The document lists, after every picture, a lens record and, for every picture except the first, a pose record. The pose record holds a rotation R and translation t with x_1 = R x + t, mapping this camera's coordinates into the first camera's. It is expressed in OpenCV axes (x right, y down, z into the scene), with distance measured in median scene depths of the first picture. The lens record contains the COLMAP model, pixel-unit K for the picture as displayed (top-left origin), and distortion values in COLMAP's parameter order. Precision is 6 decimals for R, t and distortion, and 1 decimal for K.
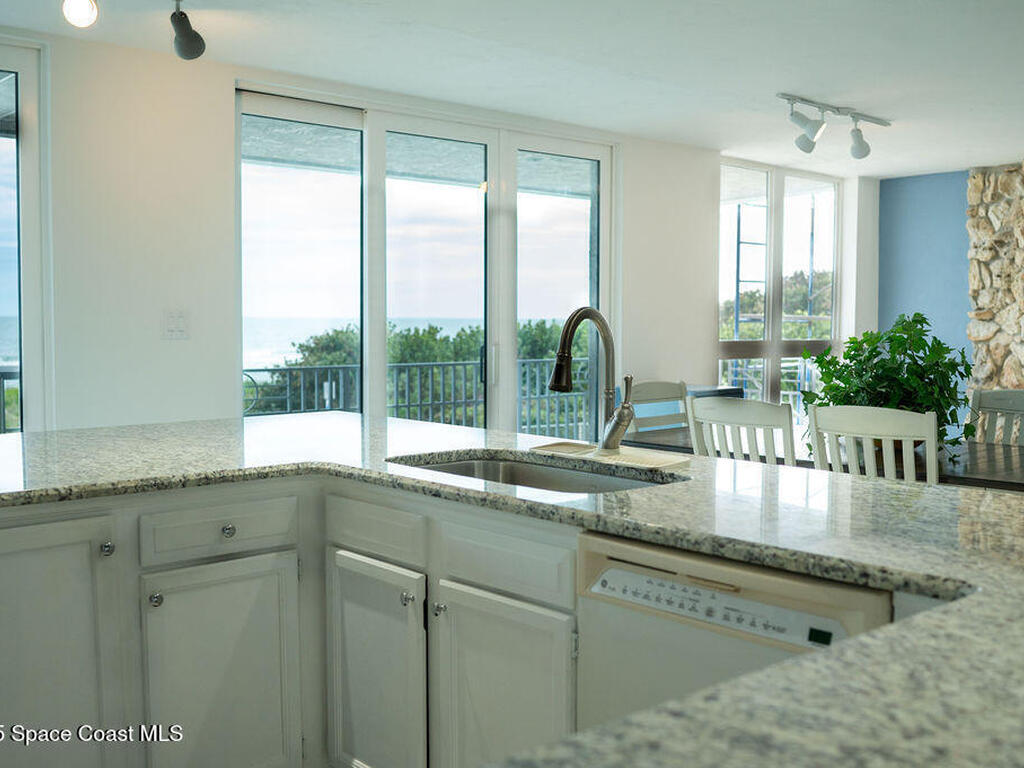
lens RADIAL K [[1076.8, 0, 512.0], [0, 1076.8, 384.0], [0, 0, 1]] dist [-0.013023, -0.026227]
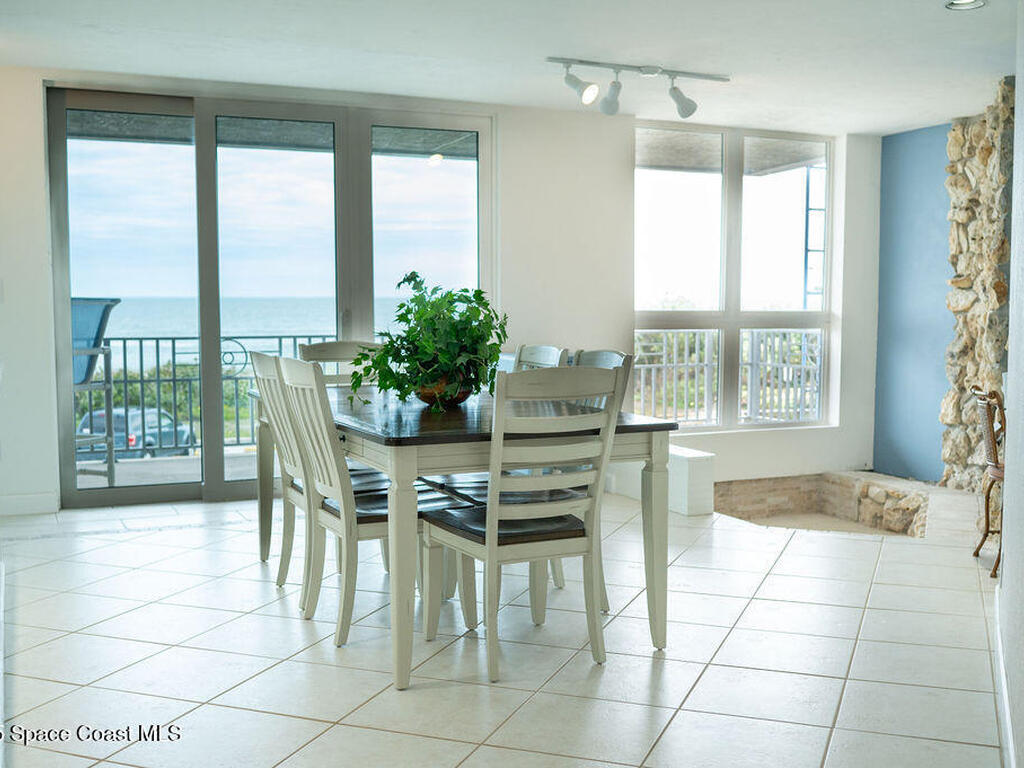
lens RADIAL K [[1104.5, 0, 511.5], [0, 1104.5, 402.4], [0, 0, 1]] dist [-0.019732, -0.019764]
pose [[0.956254, 0.024816, -0.291483, 0.352765], [-0.015008, 0.999245, 0.035834, 0.008939], [0.292152, -0.029892, 0.955905, 0.001730]]
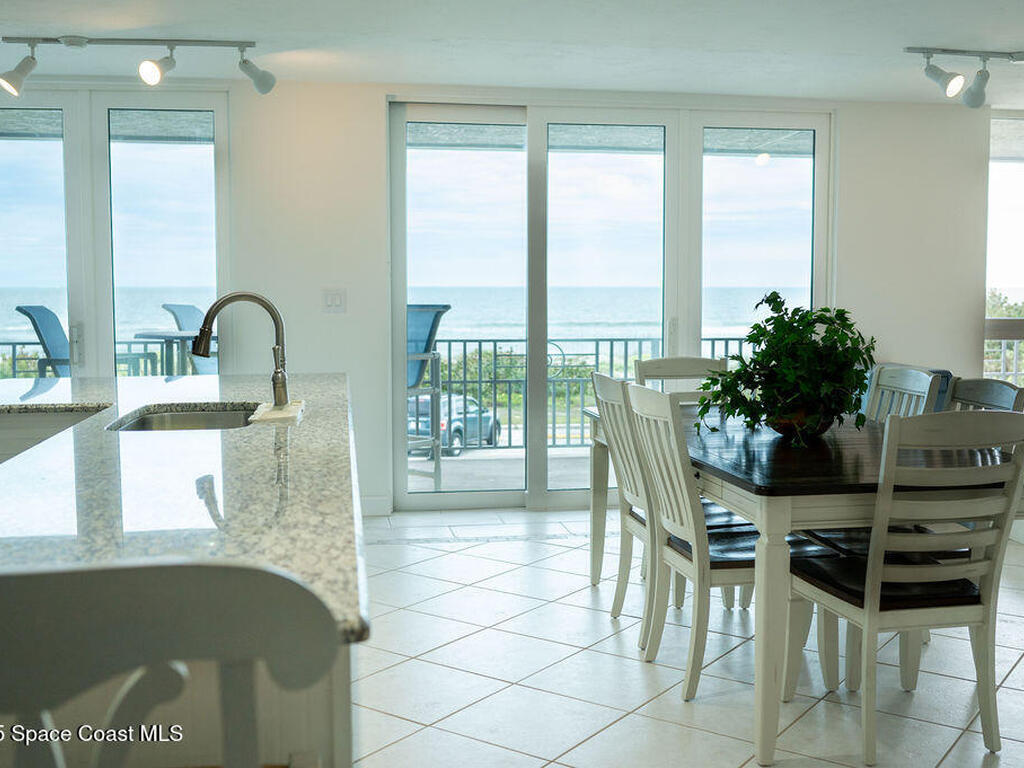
lens RADIAL K [[1076.8, 0, 512.0], [0, 1076.8, 384.0], [0, 0, 1]] dist [-0.013023, -0.026227]
pose [[0.846503, 0.045784, -0.530411, 0.311429], [-0.031046, 0.998845, 0.036671, -0.005680], [0.531477, -0.014575, 0.846947, 0.031649]]
